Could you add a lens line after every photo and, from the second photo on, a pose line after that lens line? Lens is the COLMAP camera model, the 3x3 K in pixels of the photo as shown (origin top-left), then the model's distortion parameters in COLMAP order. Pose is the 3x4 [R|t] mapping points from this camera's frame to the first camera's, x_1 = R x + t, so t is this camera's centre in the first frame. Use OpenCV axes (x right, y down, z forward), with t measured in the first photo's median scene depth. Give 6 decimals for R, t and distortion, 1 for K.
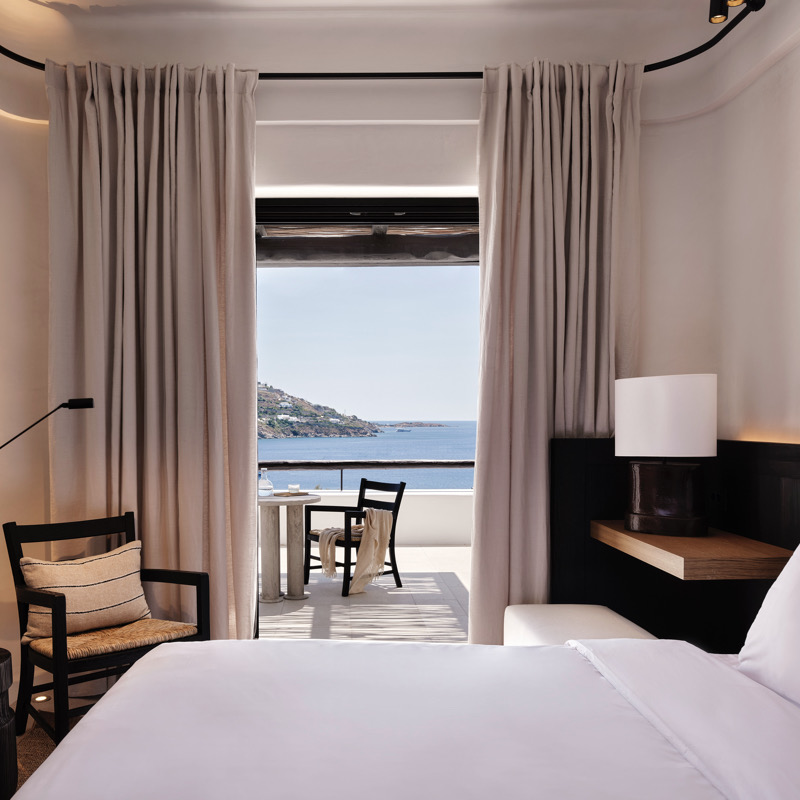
lens RADIAL K [[642.4, 0, 398.0], [0, 642.4, 443.3], [0, 0, 1]] dist [0.007999, -0.001593]
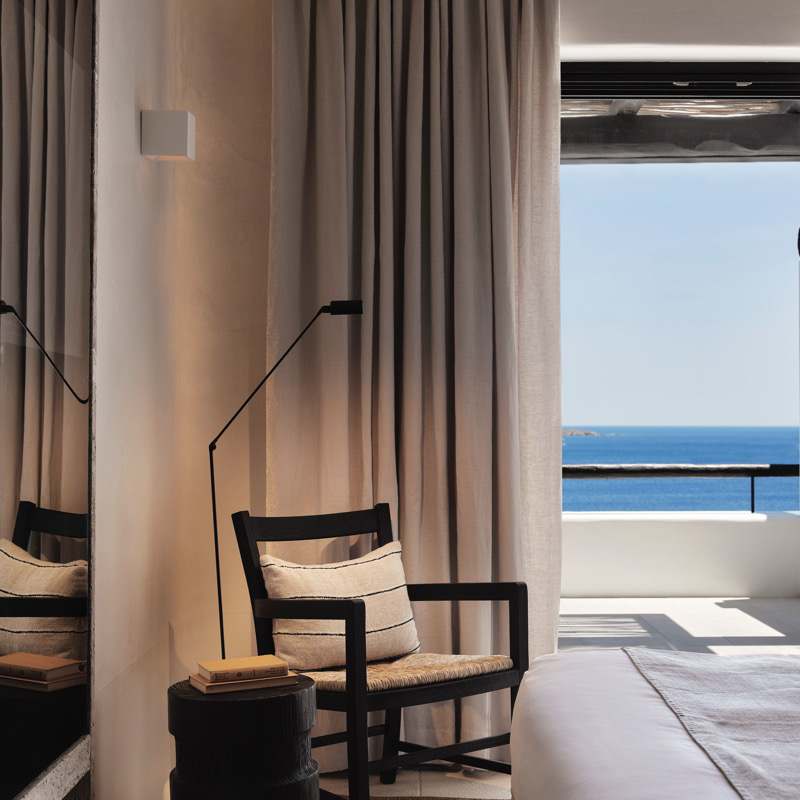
lens RADIAL K [[1122.9, 0, 400.0], [0, 1122.9, 400.0], [0, 0, 1]] dist [0.023220, -0.048995]
pose [[0.999481, -0.000241, -0.032223, -0.362975], [-0.002173, 0.997190, -0.074879, 0.088520], [0.032151, 0.074910, 0.996672, -0.227908]]
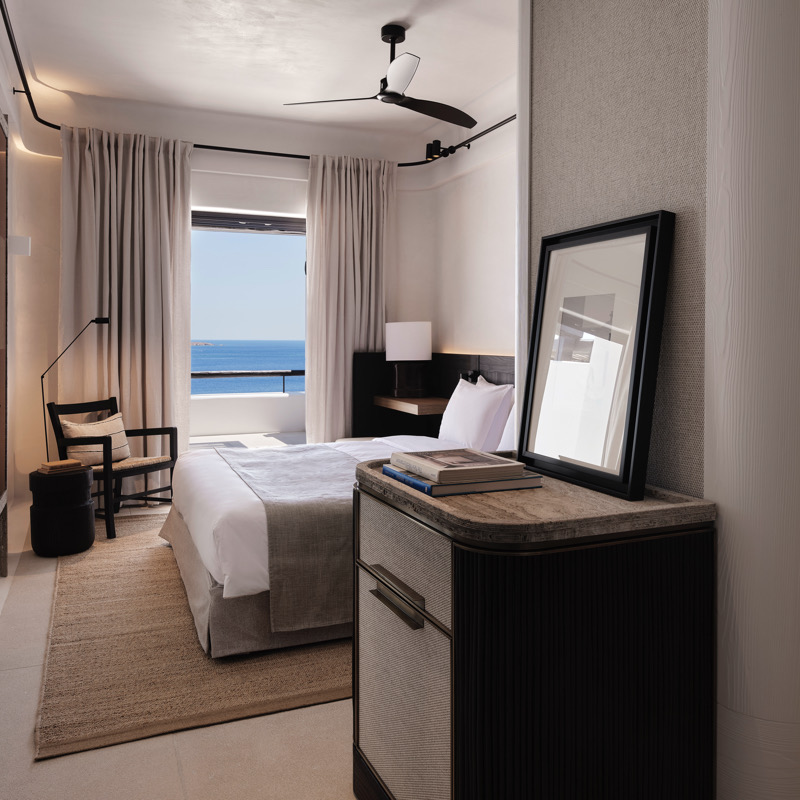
lens RADIAL K [[754.9, 0, 418.2], [0, 754.9, 354.3], [0, 0, 1]] dist [0.018663, 0.005335]
pose [[0.919610, -0.002132, 0.392827, -0.466231], [0.009095, 0.999833, -0.015865, 0.036087], [-0.392727, 0.018163, 0.919476, -1.132293]]
